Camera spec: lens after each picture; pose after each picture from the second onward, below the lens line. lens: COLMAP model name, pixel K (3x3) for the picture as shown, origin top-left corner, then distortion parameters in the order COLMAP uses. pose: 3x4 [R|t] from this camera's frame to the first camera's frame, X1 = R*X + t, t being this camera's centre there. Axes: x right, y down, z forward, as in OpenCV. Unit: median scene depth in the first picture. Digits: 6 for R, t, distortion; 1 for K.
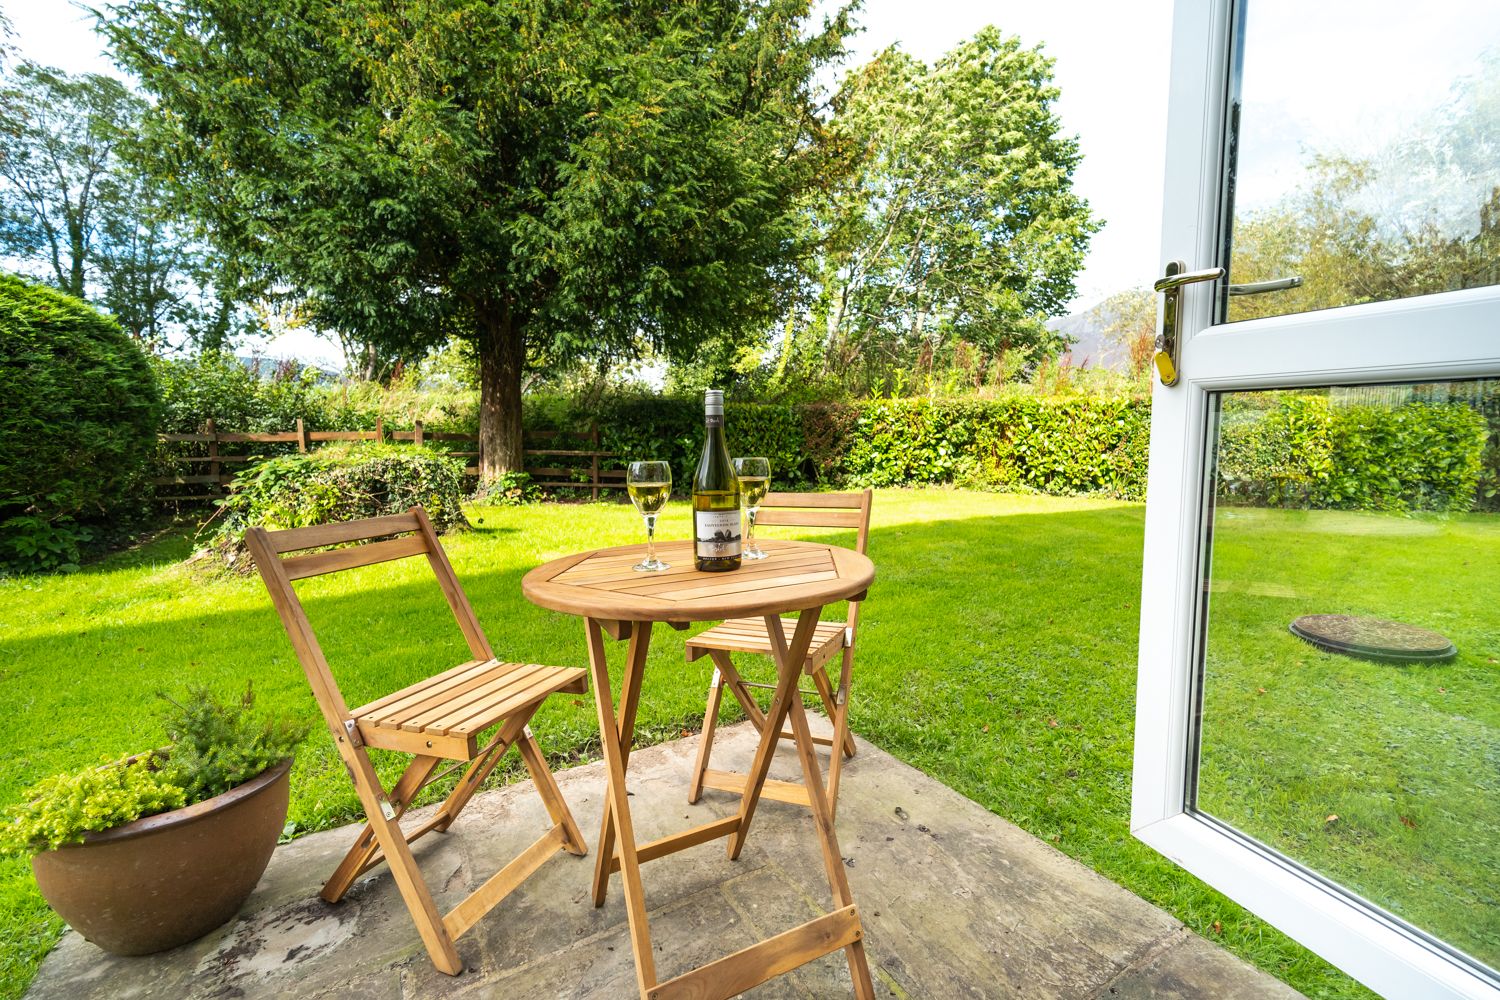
lens RADIAL K [[656.6, 0, 746.9], [0, 656.6, 501.9], [0, 0, 1]] dist [-0.008411, 0.003652]
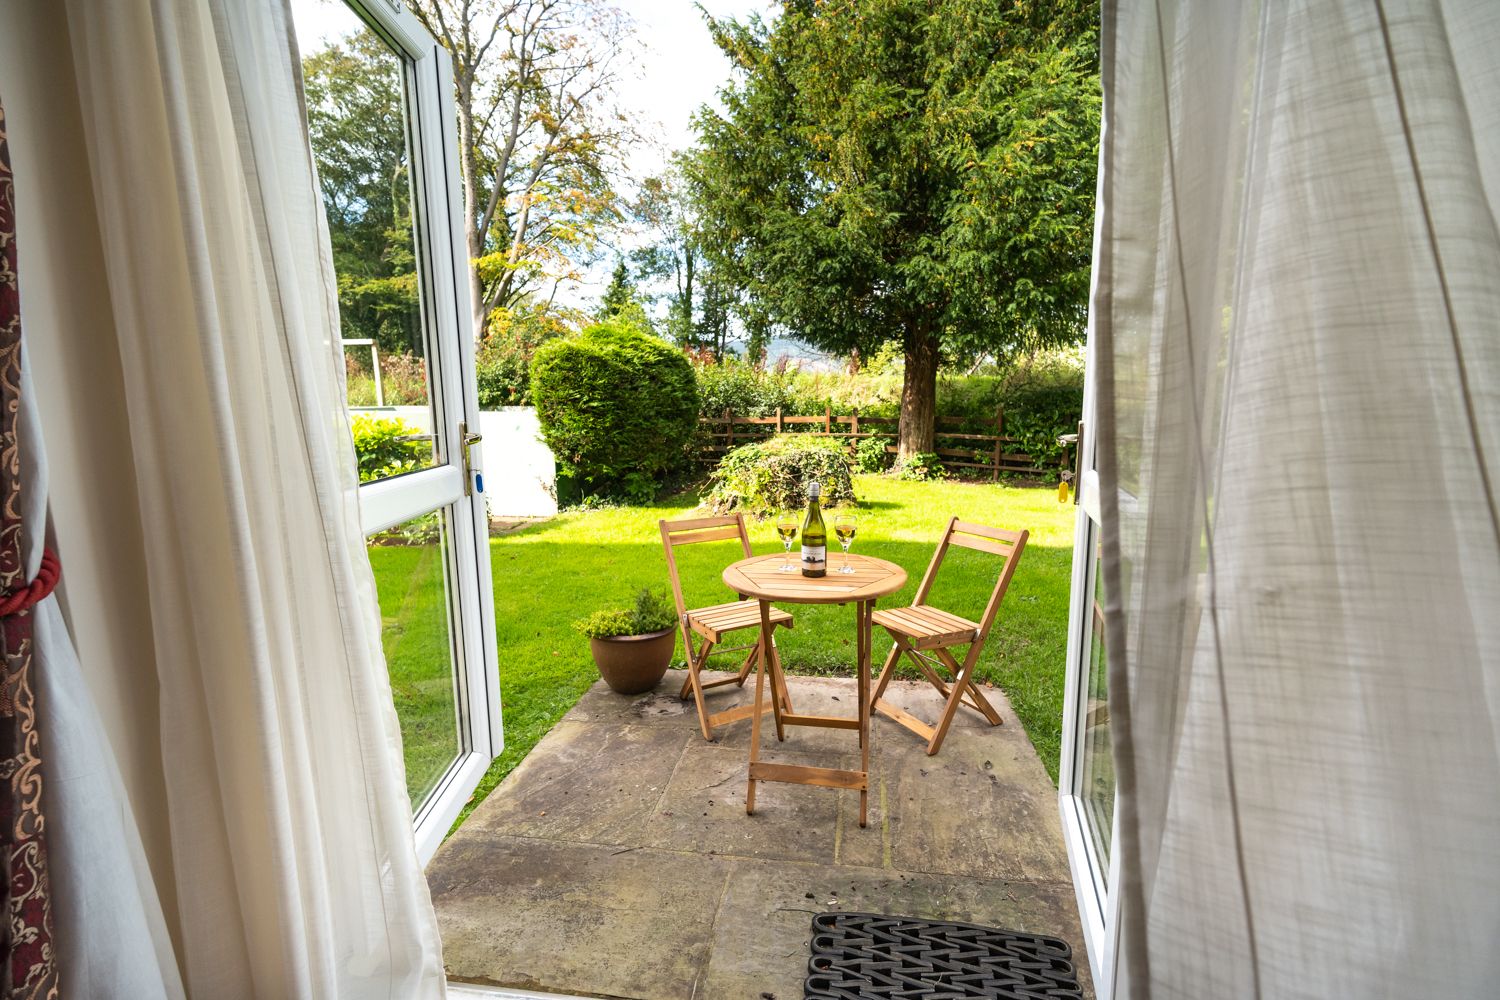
lens RADIAL K [[656.6, 0, 775.7], [0, 656.6, 488.9], [0, 0, 1]] dist [-0.008411, 0.003652]
pose [[0.782668, 0.092273, -0.615562, 0.284357], [-0.062459, 0.995602, 0.069827, -0.076740], [0.619298, -0.016204, 0.784989, -0.157658]]
